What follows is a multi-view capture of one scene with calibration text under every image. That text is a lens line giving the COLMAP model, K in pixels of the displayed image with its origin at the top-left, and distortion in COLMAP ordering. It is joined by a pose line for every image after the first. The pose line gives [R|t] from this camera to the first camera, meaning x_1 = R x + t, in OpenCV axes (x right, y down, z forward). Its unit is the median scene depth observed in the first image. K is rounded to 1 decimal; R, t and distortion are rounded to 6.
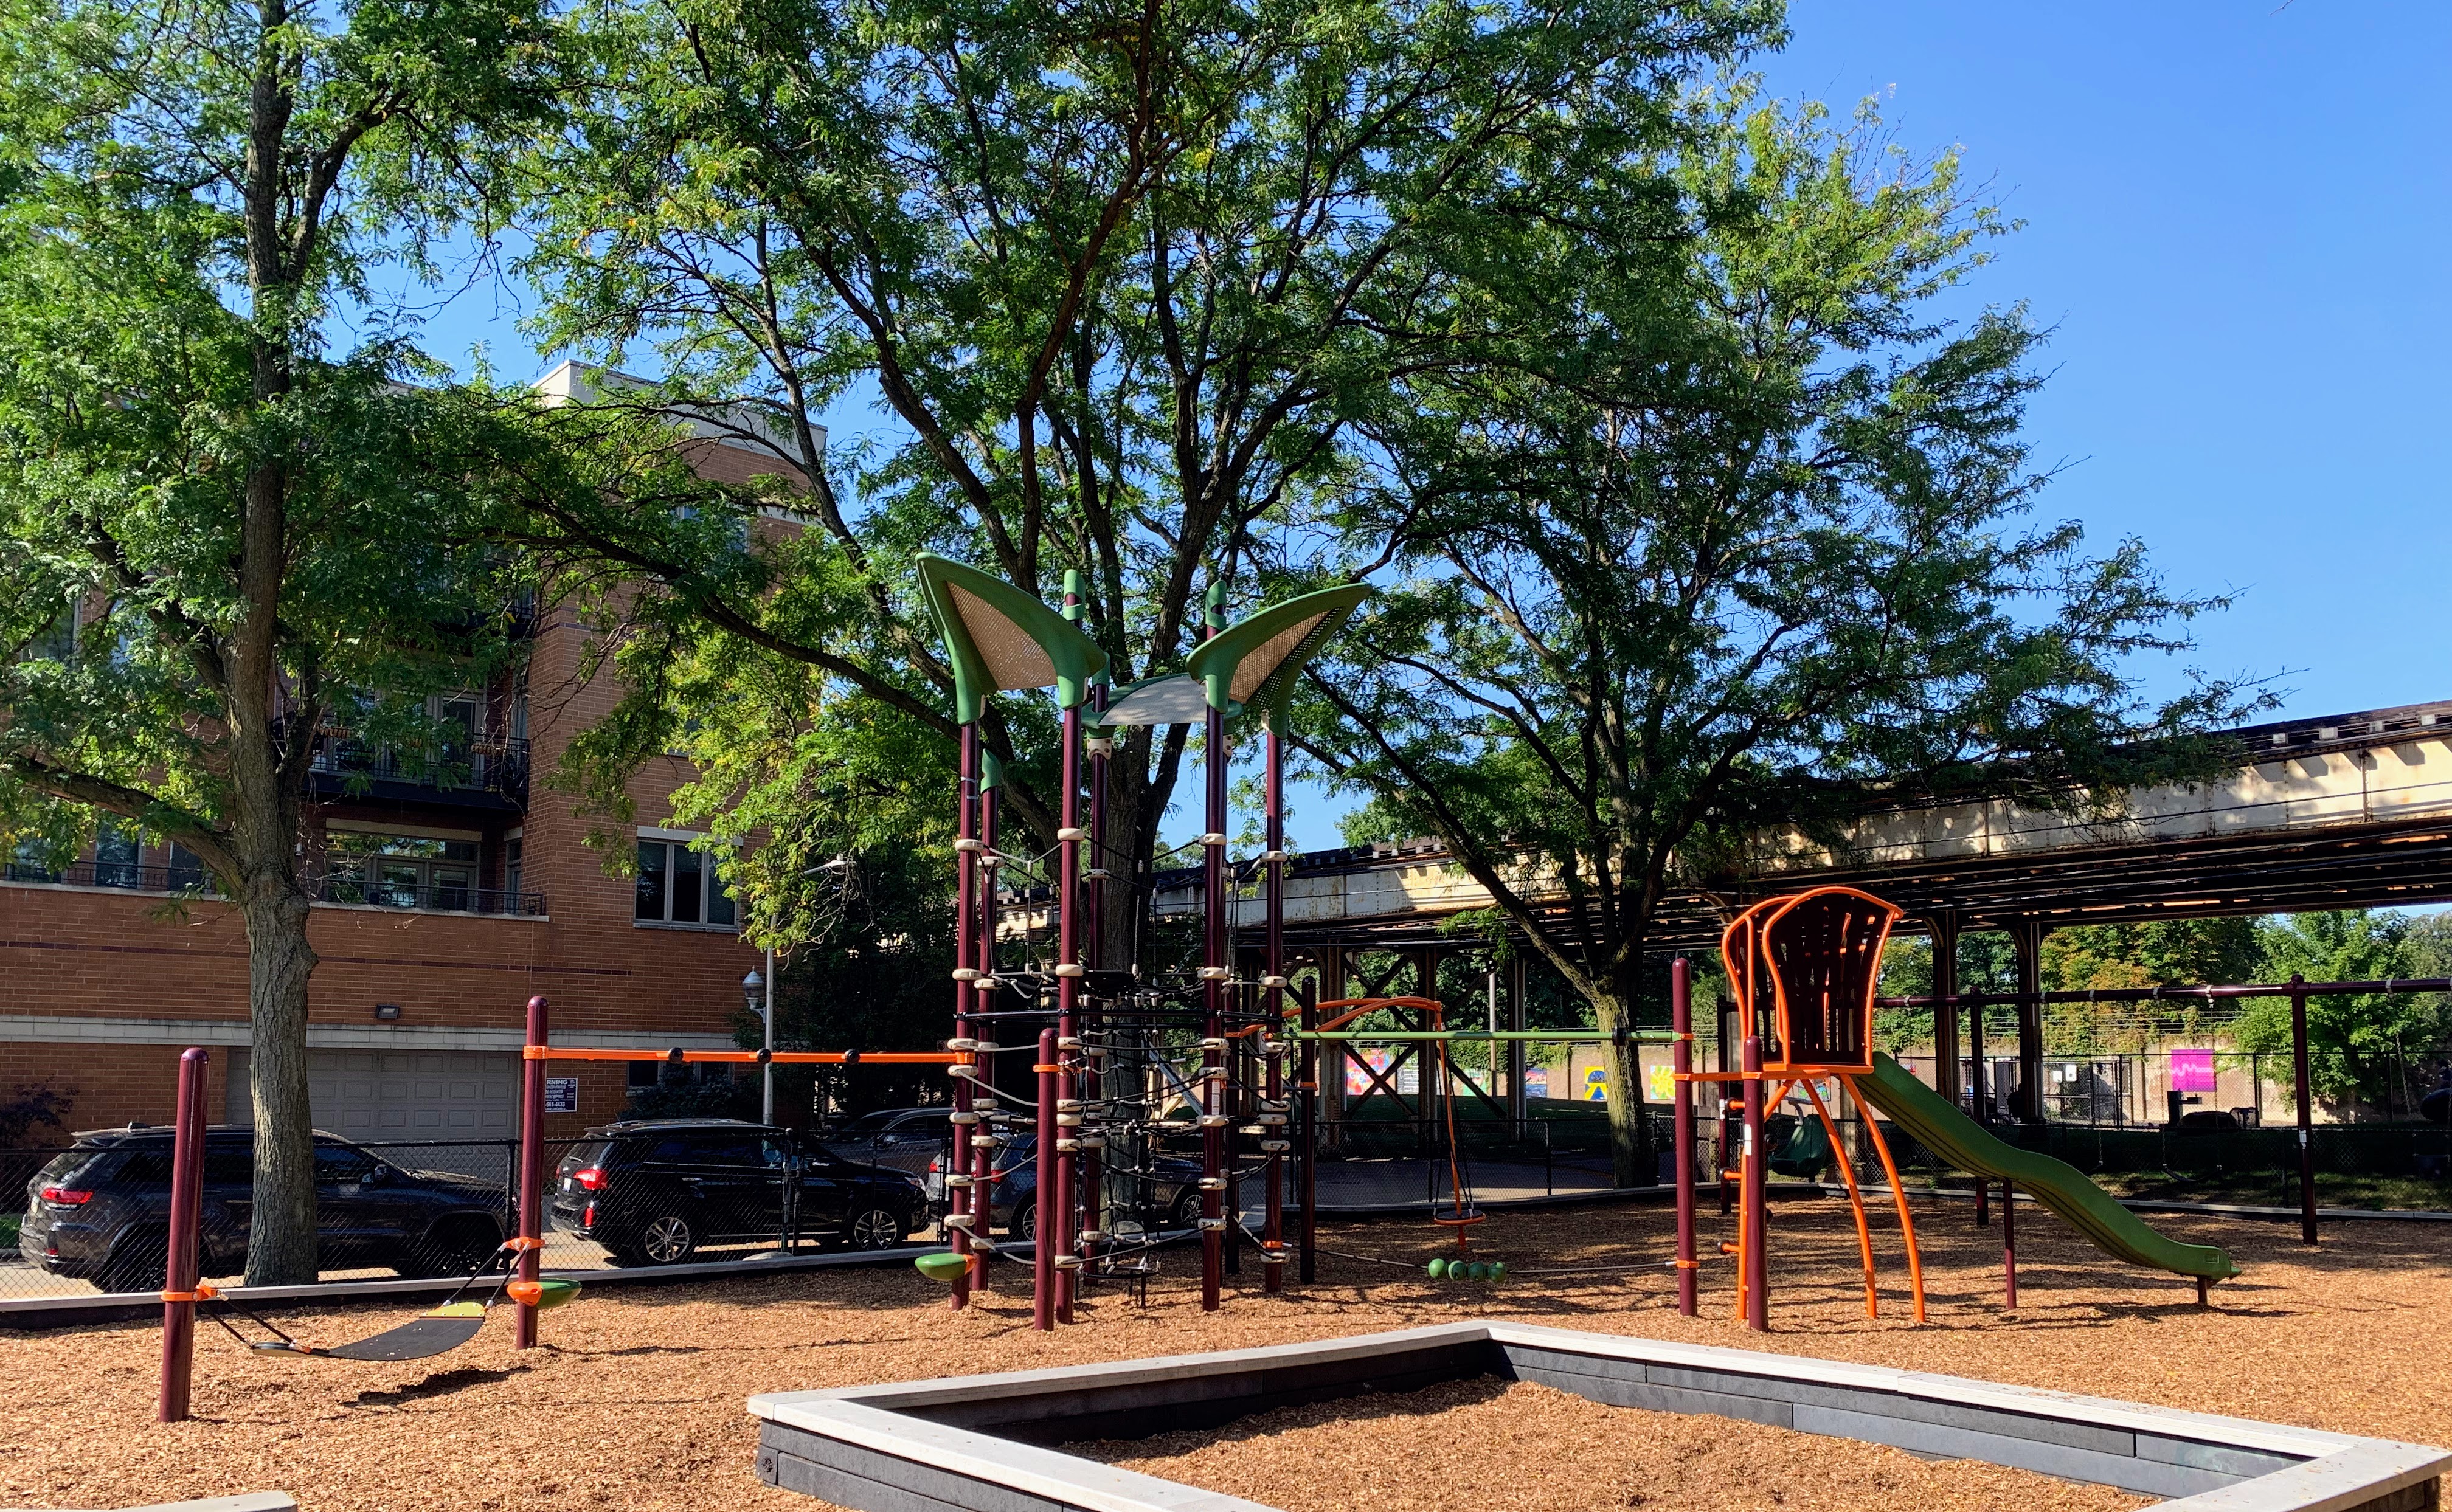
lens RADIAL K [[1869.1, 0, 1282.0], [0, 1869.1, 923.6], [0, 0, 1]] dist [0.074574, -0.005564]
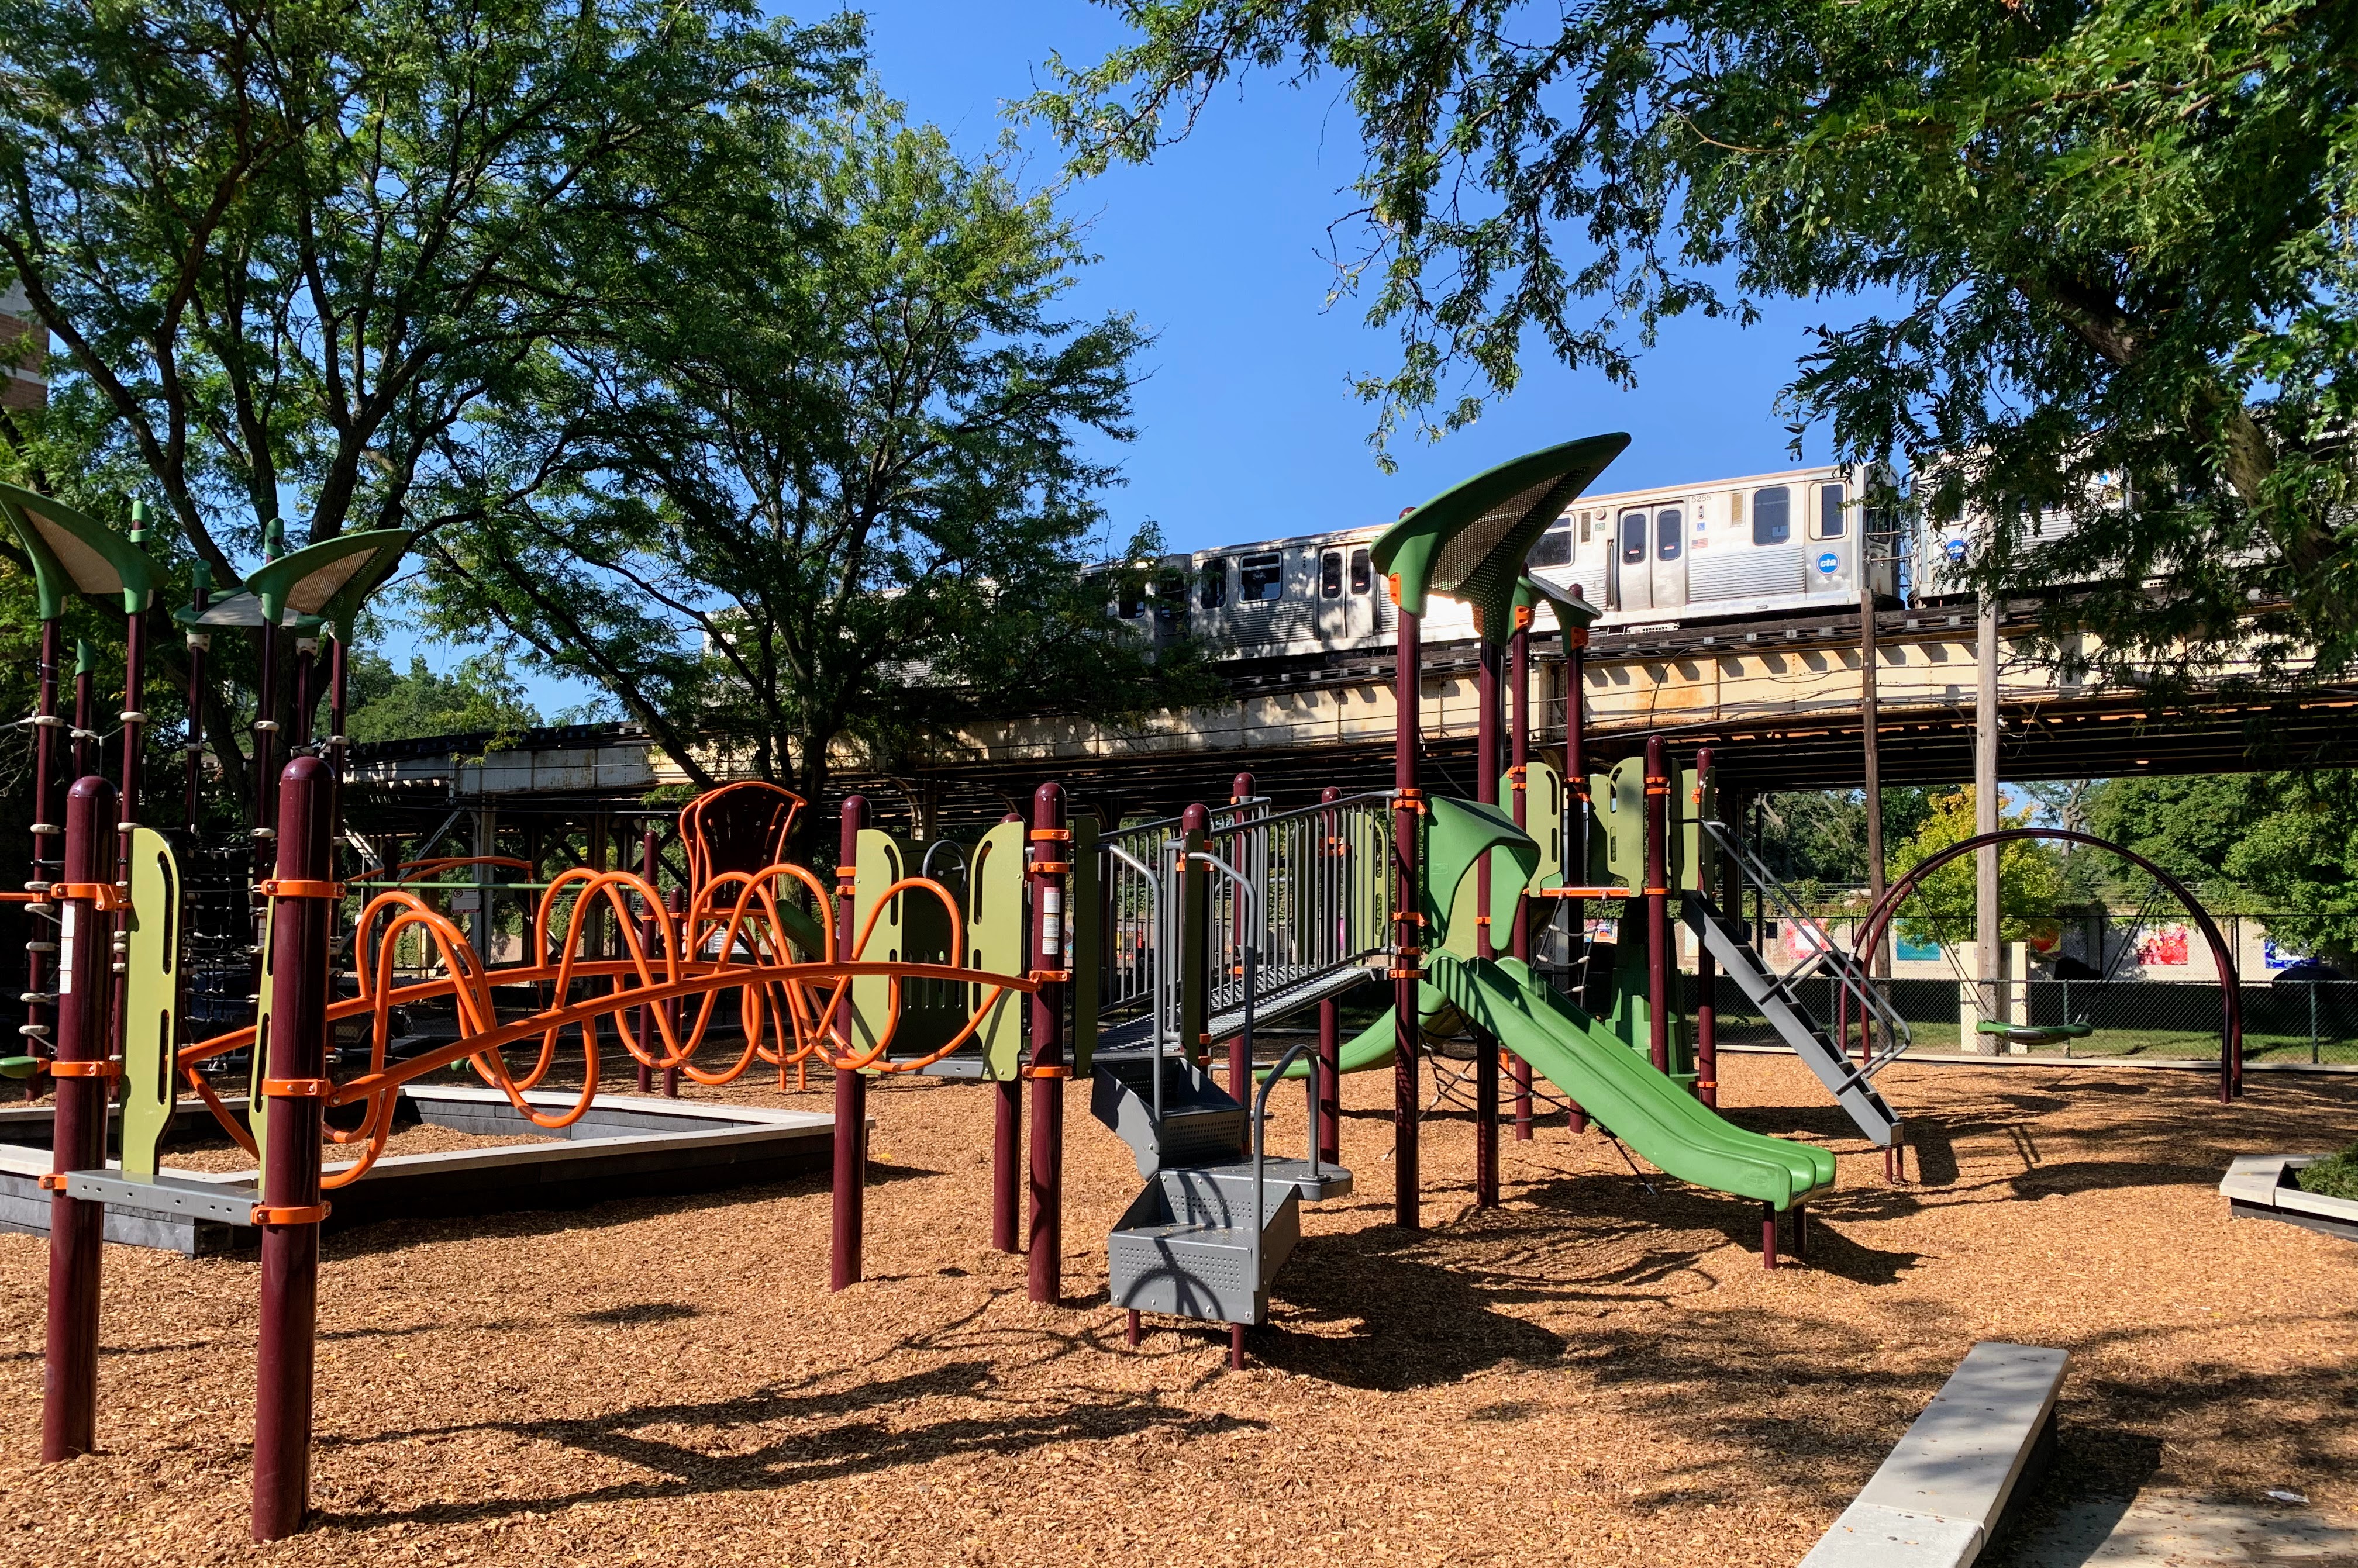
lens RADIAL K [[1808.5, 0, 1190.0], [0, 1808.5, 866.3], [0, 0, 1]] dist [0.051996, -0.008838]
pose [[0.960955, 0.021758, 0.275847, 0.114530], [-0.032300, 0.998909, 0.033730, -0.006470], [-0.274812, -0.041323, 0.960609, -0.182740]]
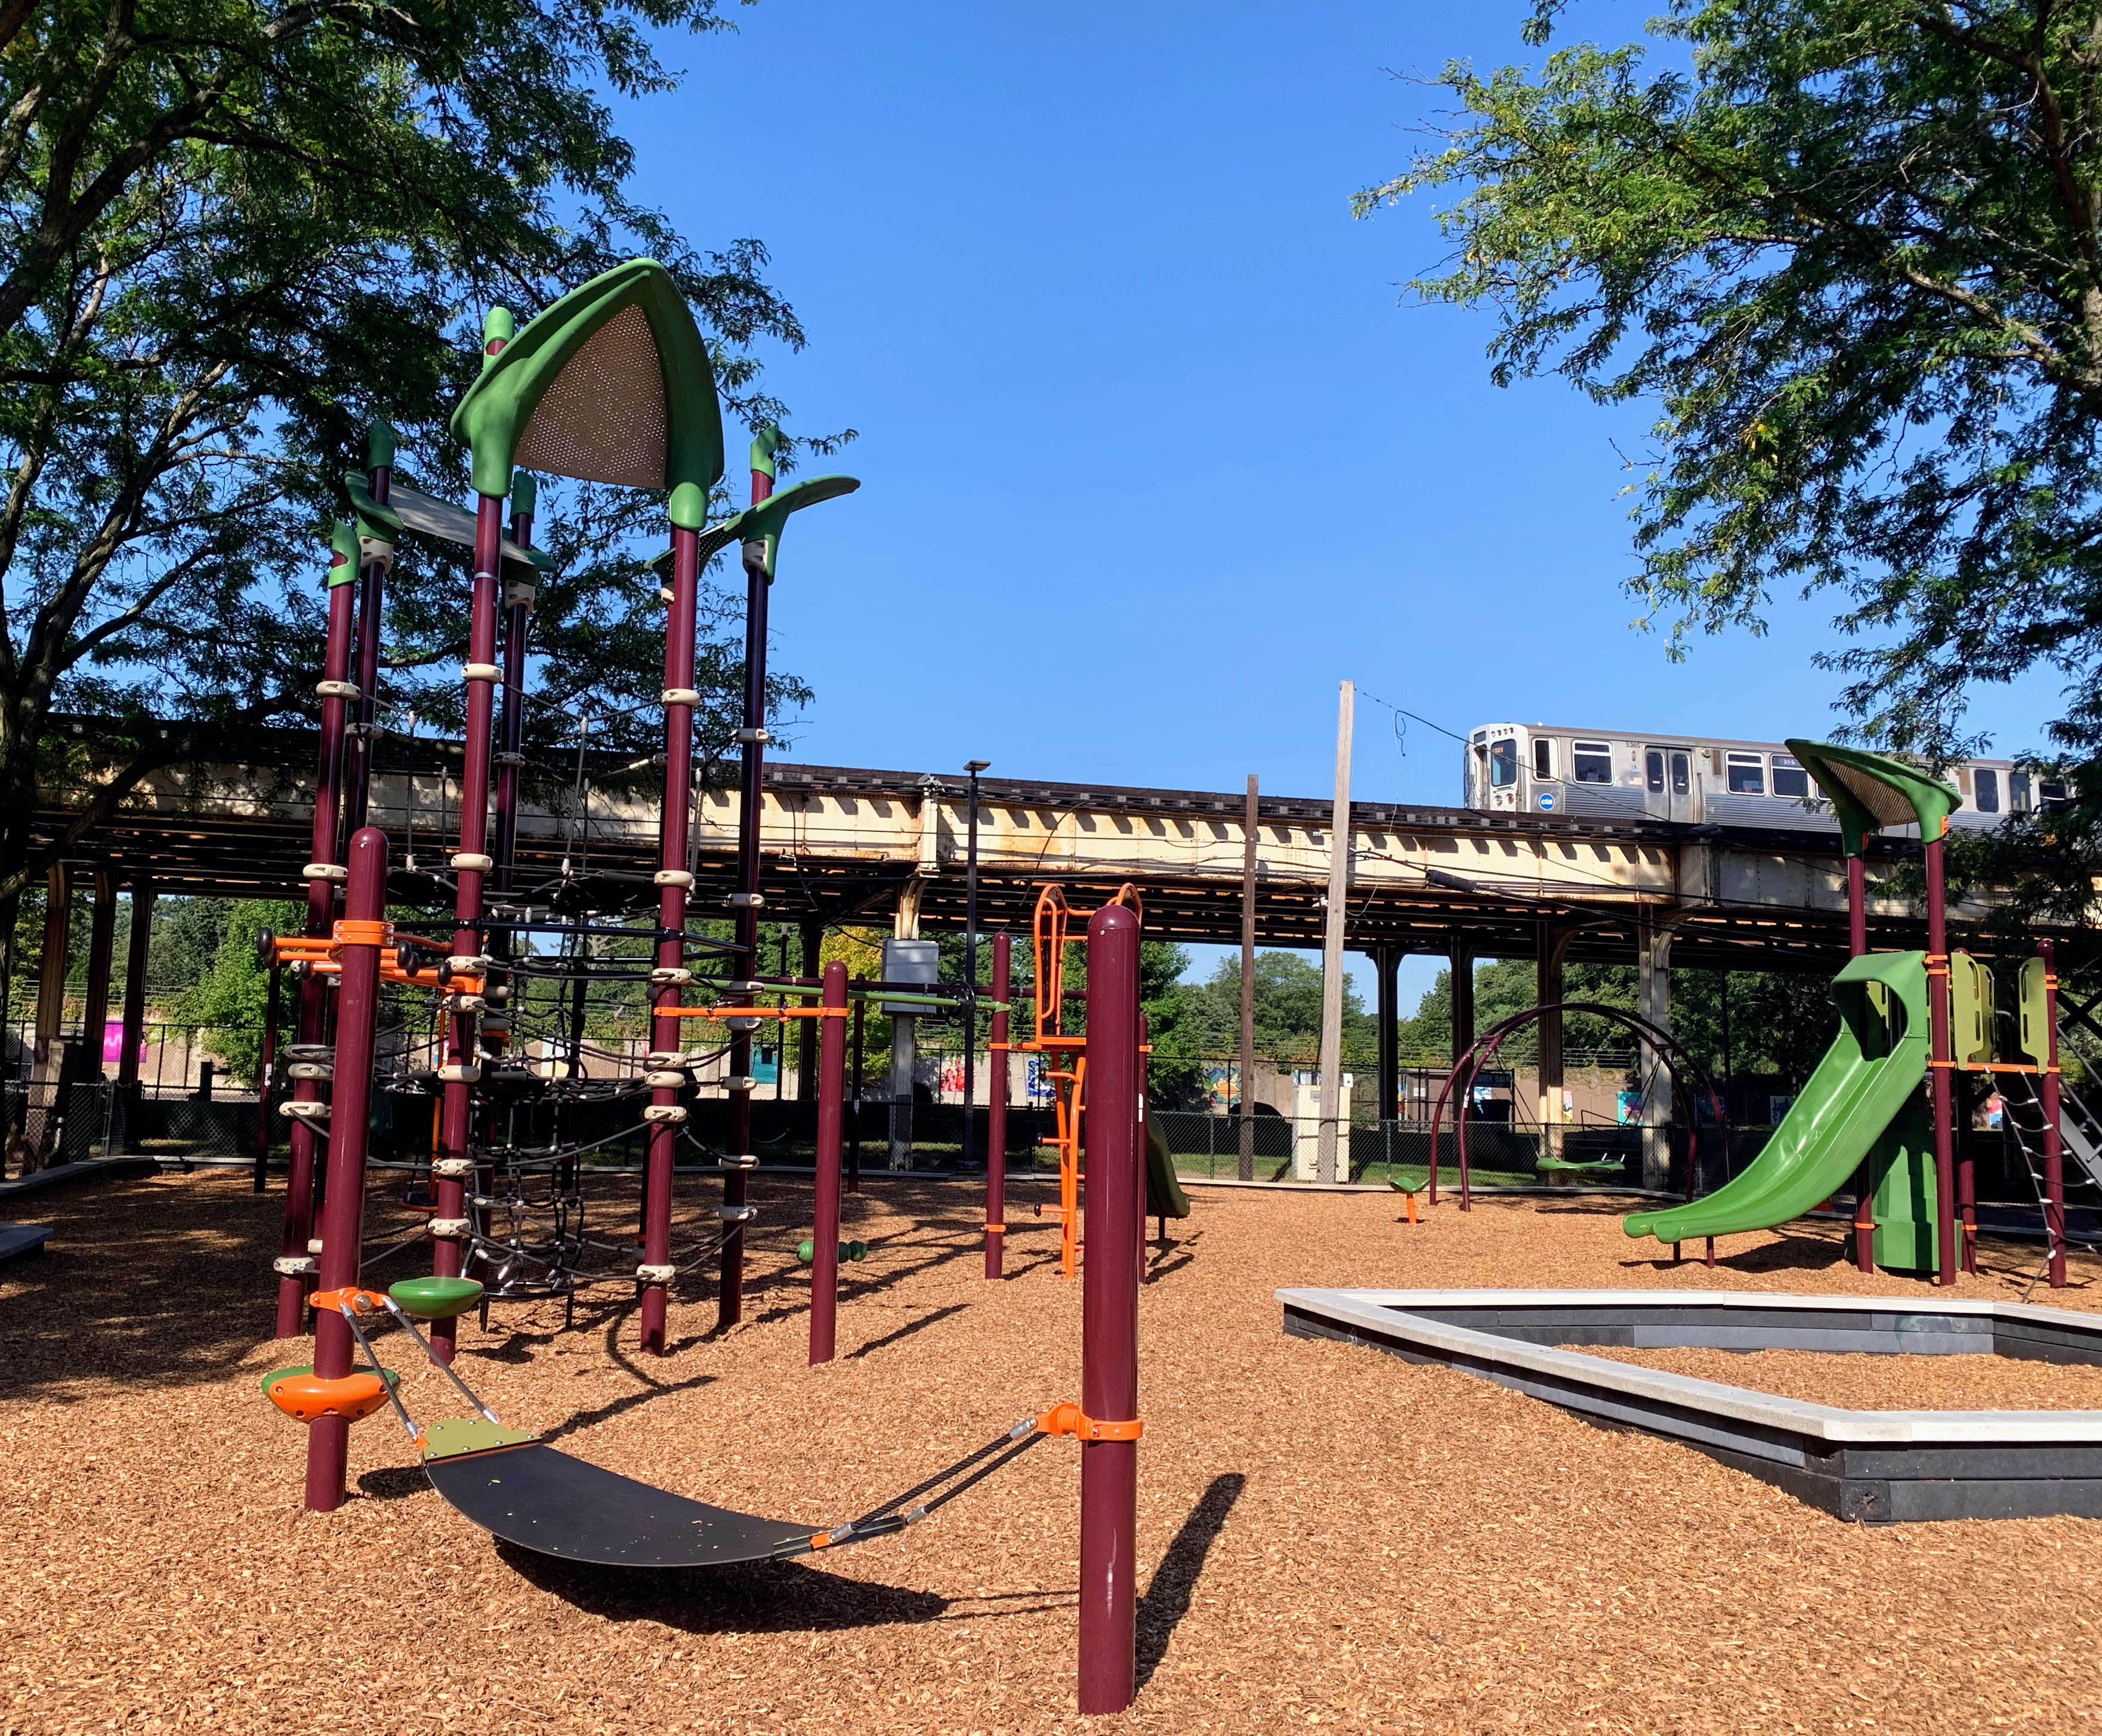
lens RADIAL K [[1825.0, 0, 848.8], [0, 1825.0, 868.8], [0, 0, 1]] dist [0.001856, -0.049878]
pose [[0.539530, 0.119715, 0.833412, -0.343482], [-0.108015, 0.991502, -0.072498, 0.033105], [-0.835009, -0.050906, 0.547876, 0.259321]]
